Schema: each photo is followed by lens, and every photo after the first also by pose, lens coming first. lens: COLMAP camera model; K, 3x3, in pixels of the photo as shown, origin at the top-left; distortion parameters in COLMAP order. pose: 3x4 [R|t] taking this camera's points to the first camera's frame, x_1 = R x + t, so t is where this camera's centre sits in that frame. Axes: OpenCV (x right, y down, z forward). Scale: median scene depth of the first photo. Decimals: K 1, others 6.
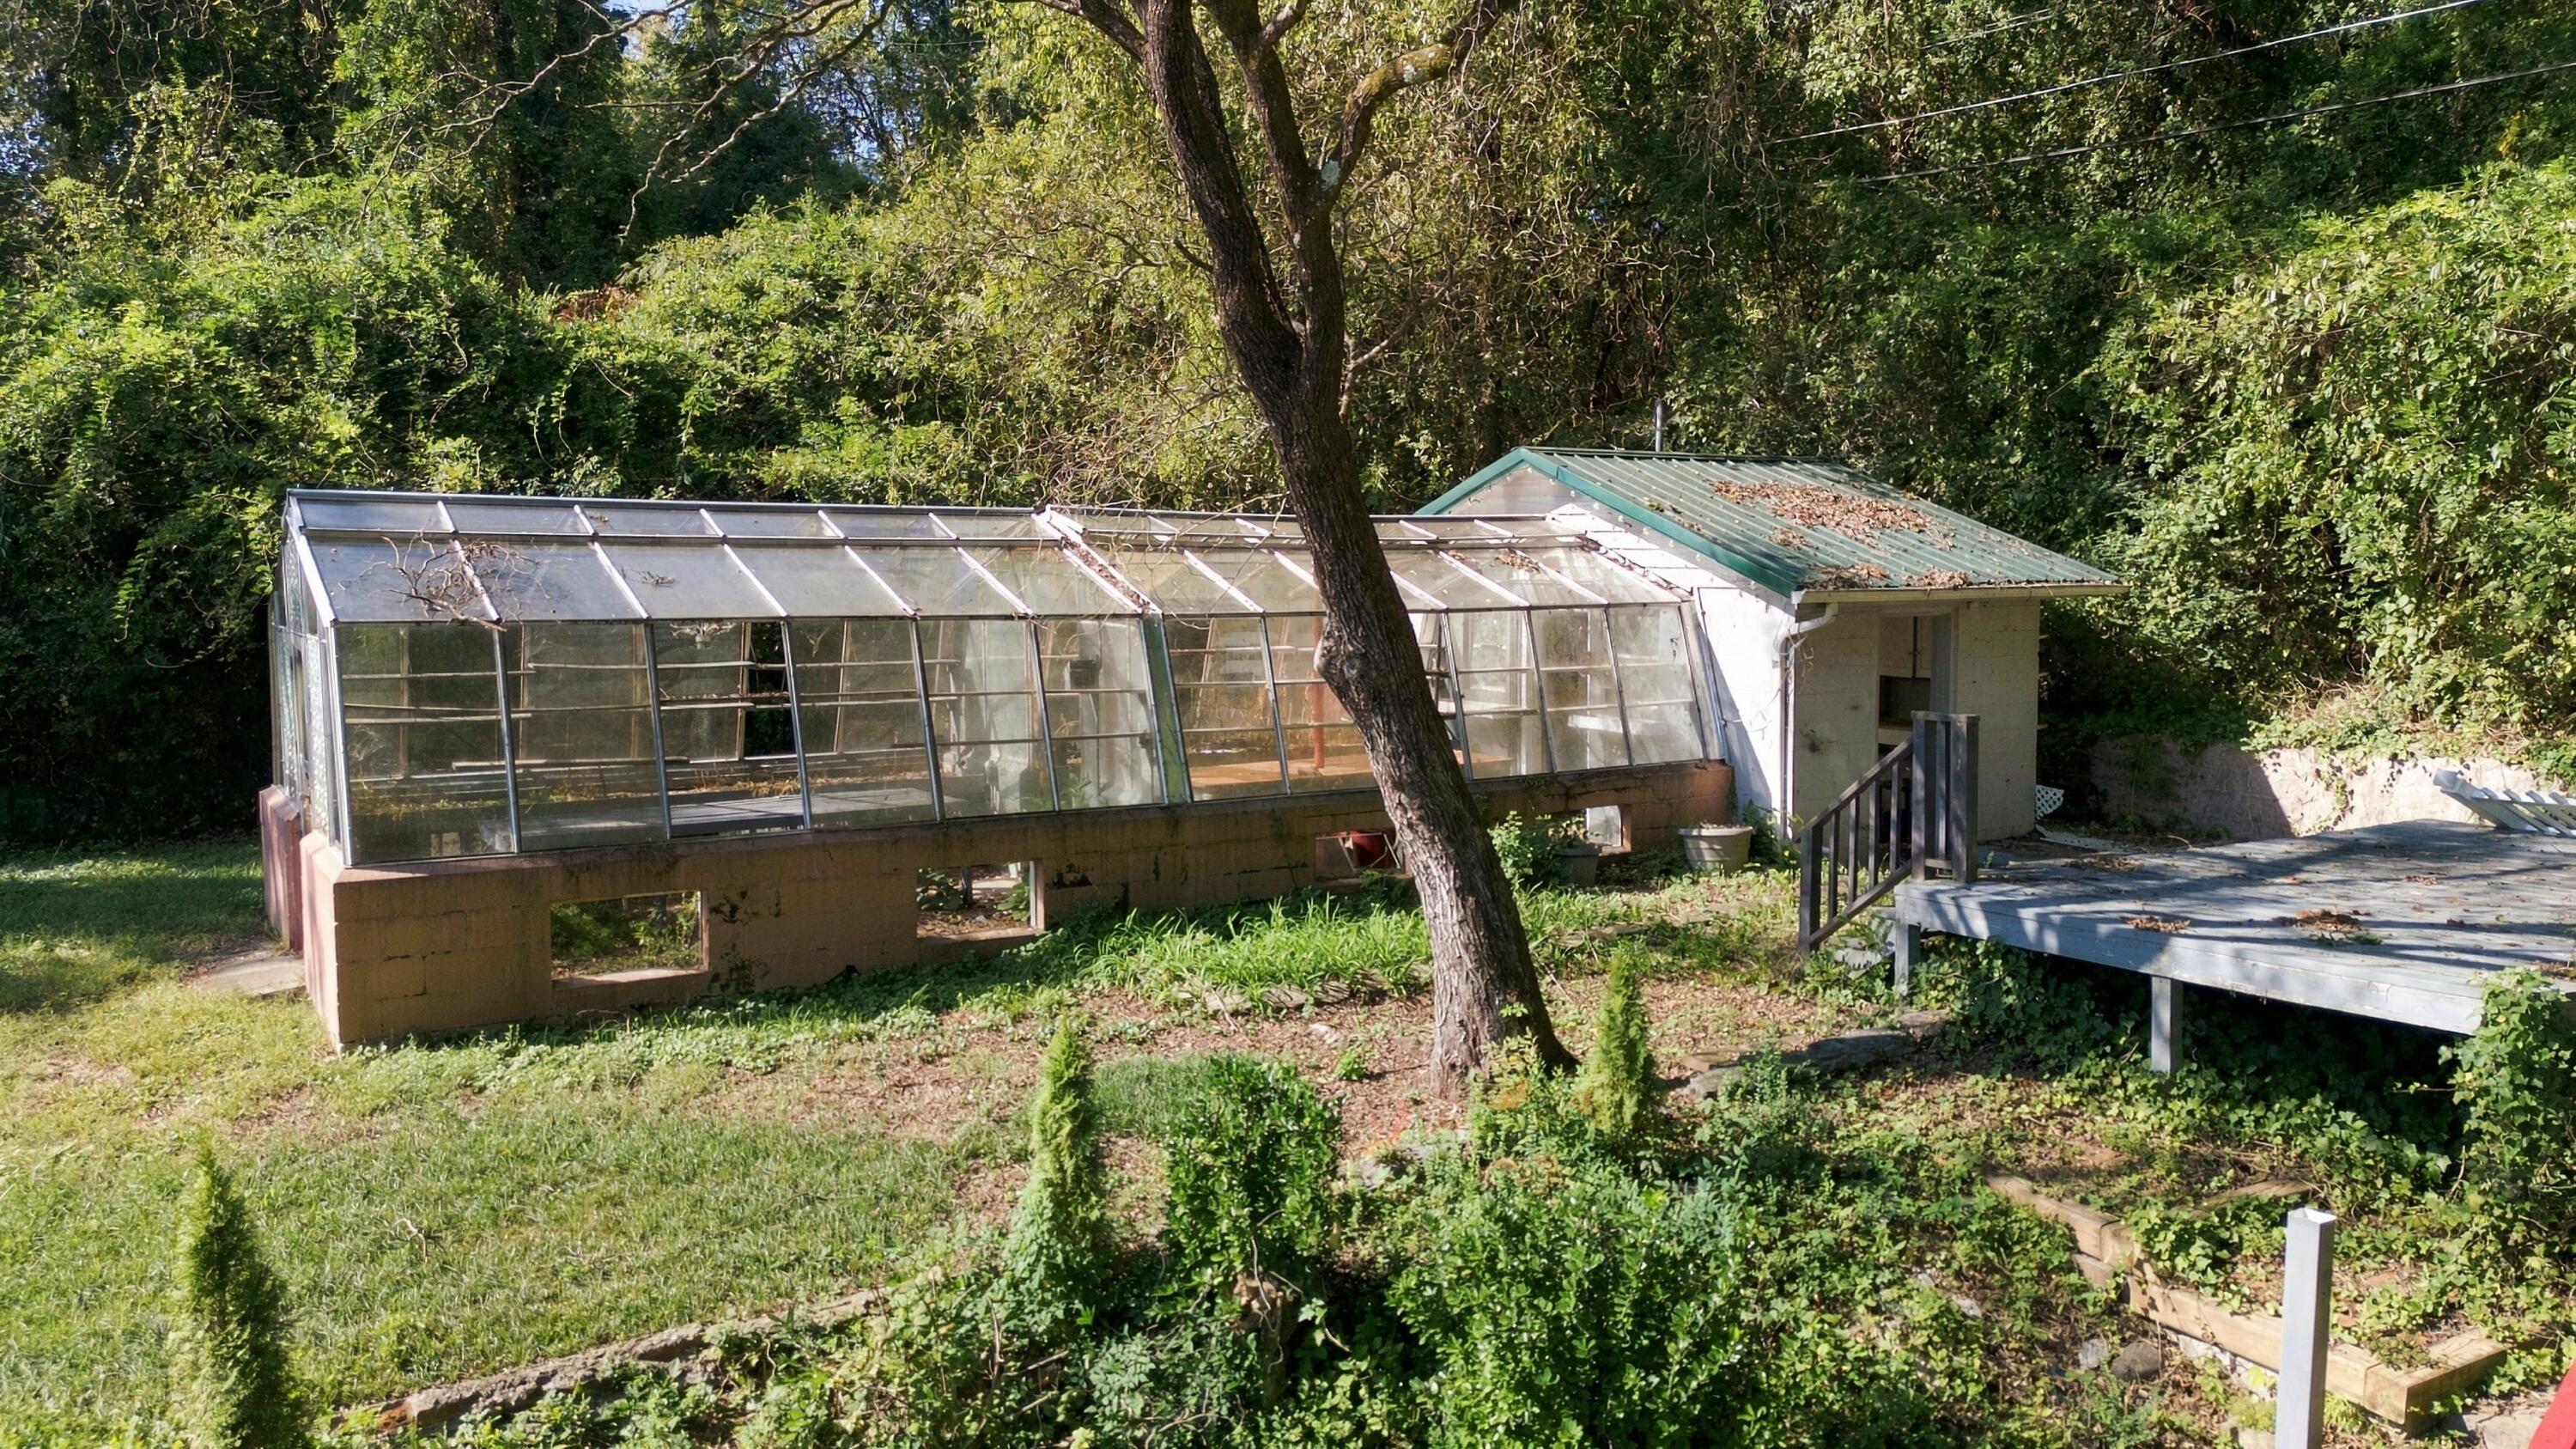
lens RADIAL K [[1909.8, 0, 1260.3], [0, 1909.8, 699.0], [0, 0, 1]] dist [0.026954, 0.001061]
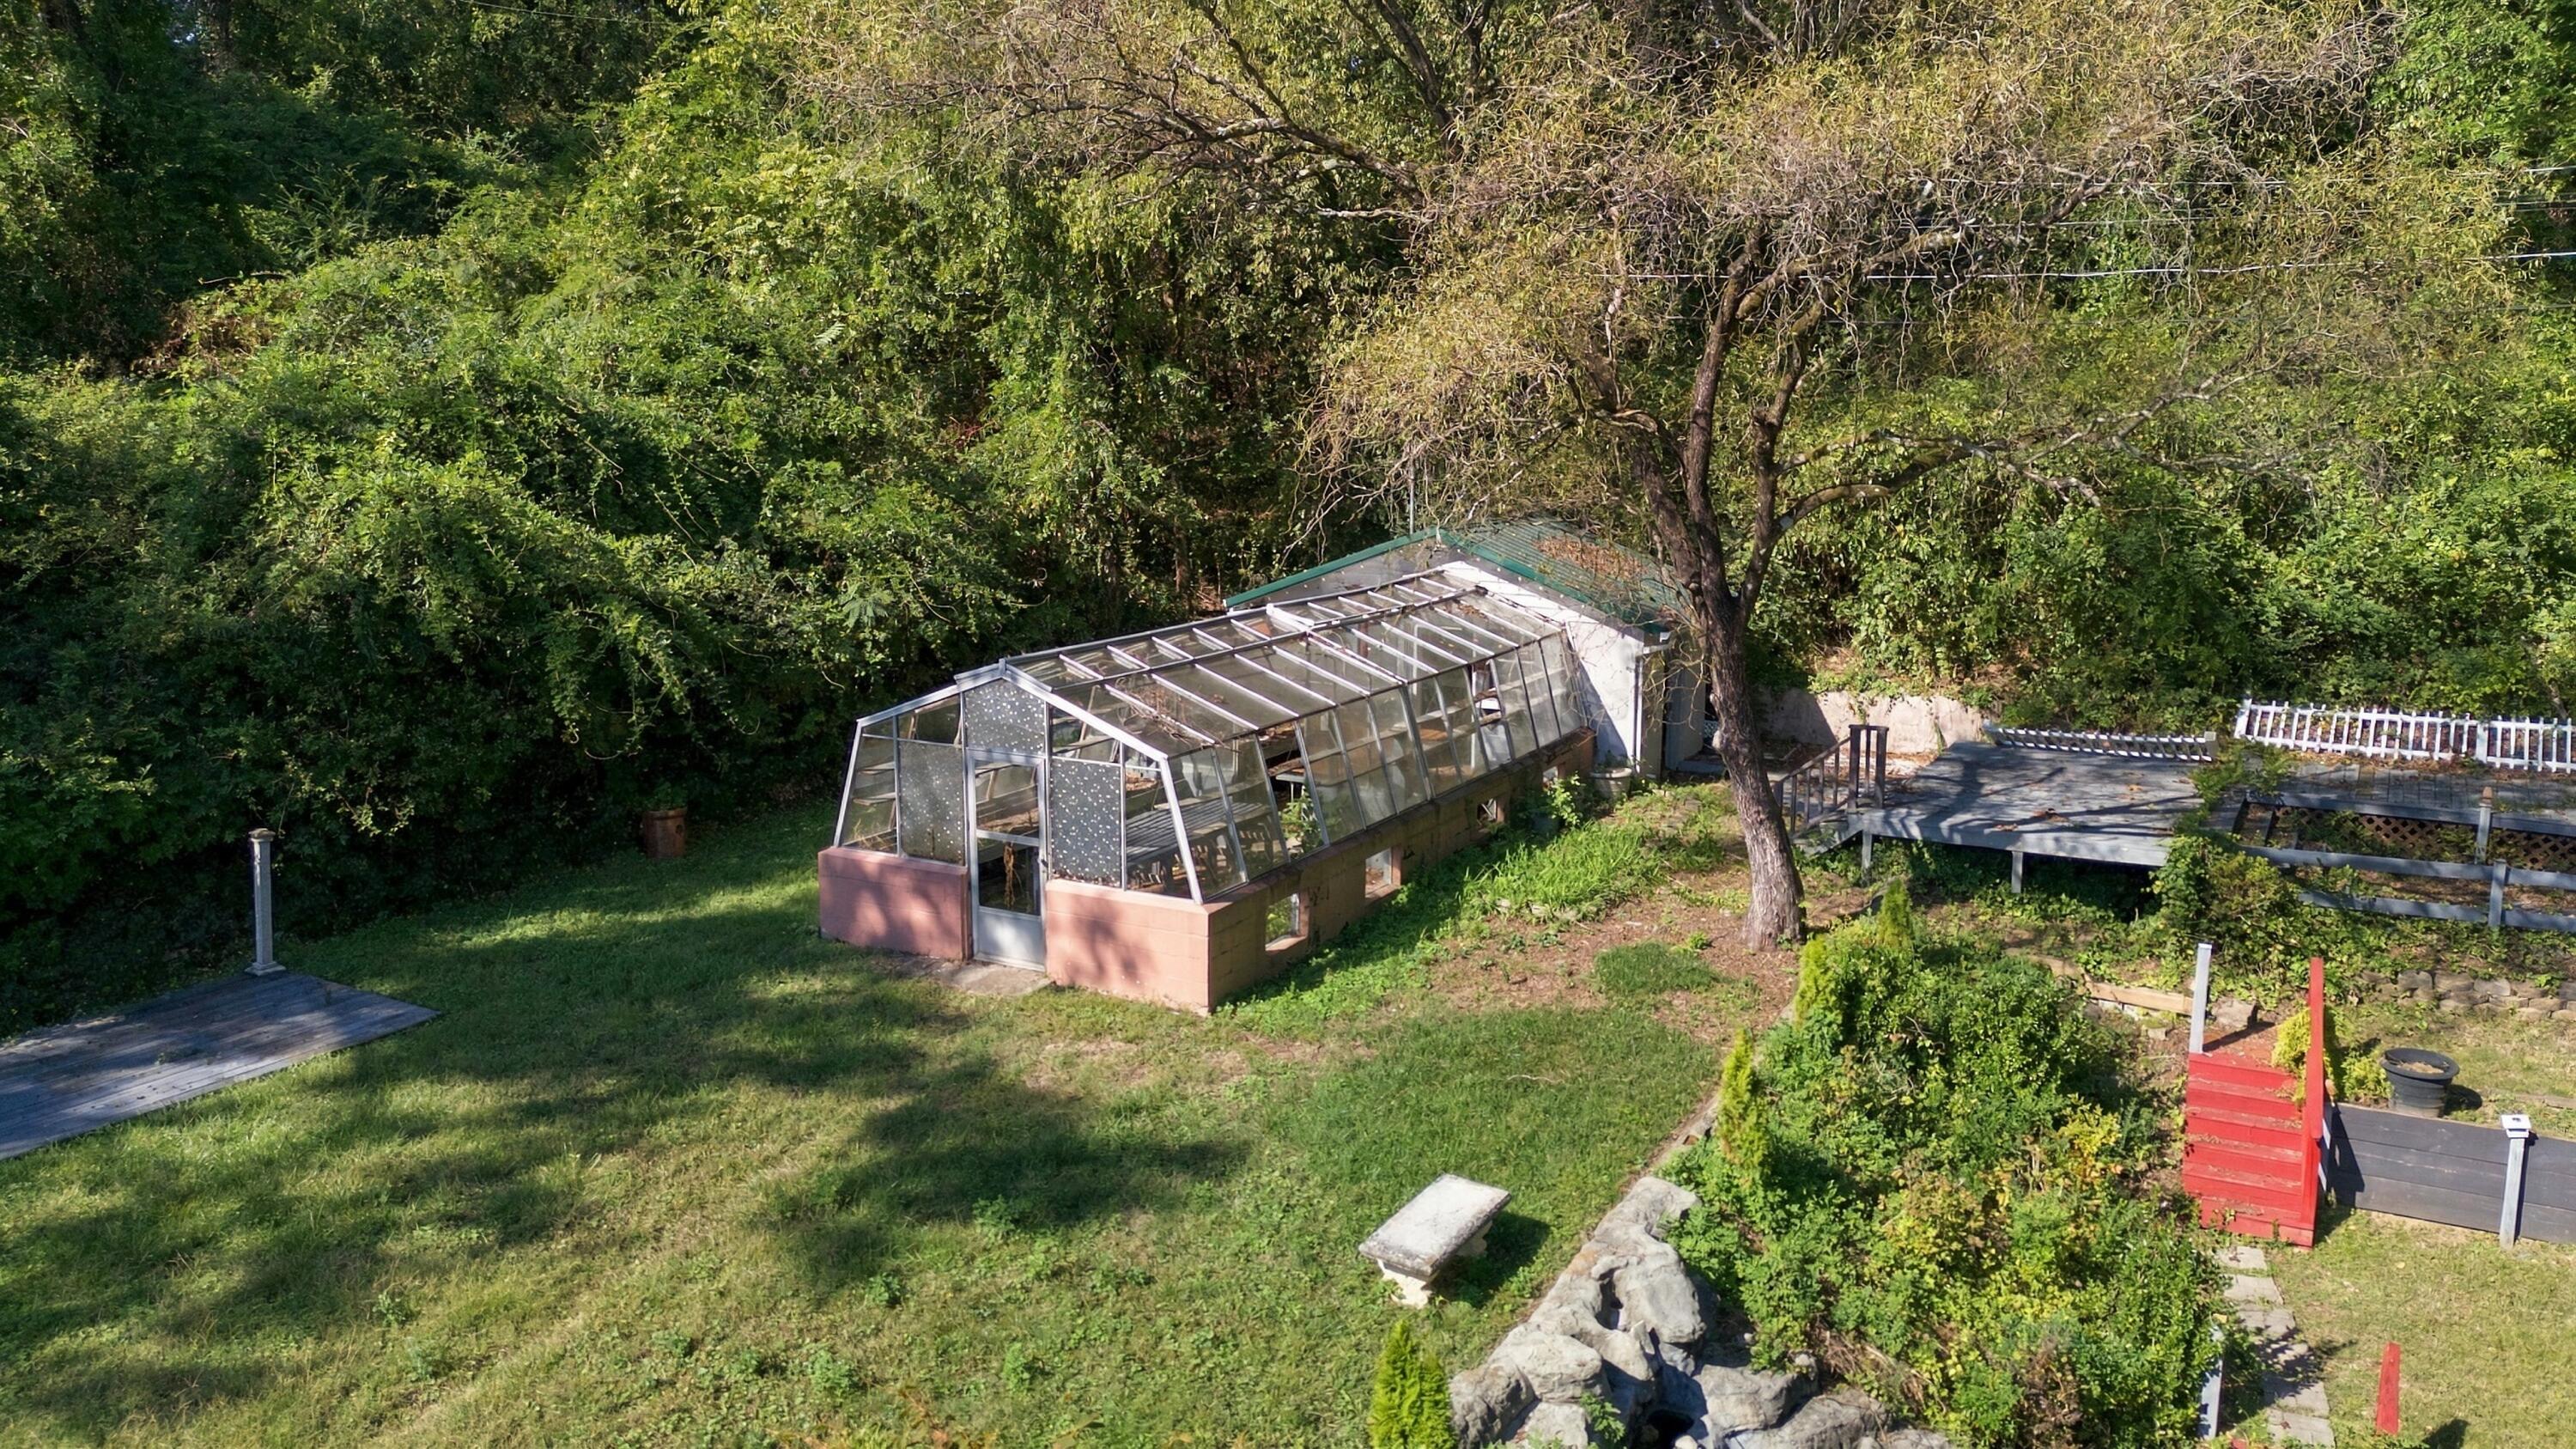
lens RADIAL K [[1891.4, 0, 1295.0], [0, 1891.4, 689.8], [0, 0, 1]] dist [0.085472, -0.088196]
pose [[0.869045, -0.076569, 0.488771, -0.786104], [0.033770, 0.994827, 0.095802, -0.167068], [-0.493579, -0.066751, 0.867136, -0.293381]]
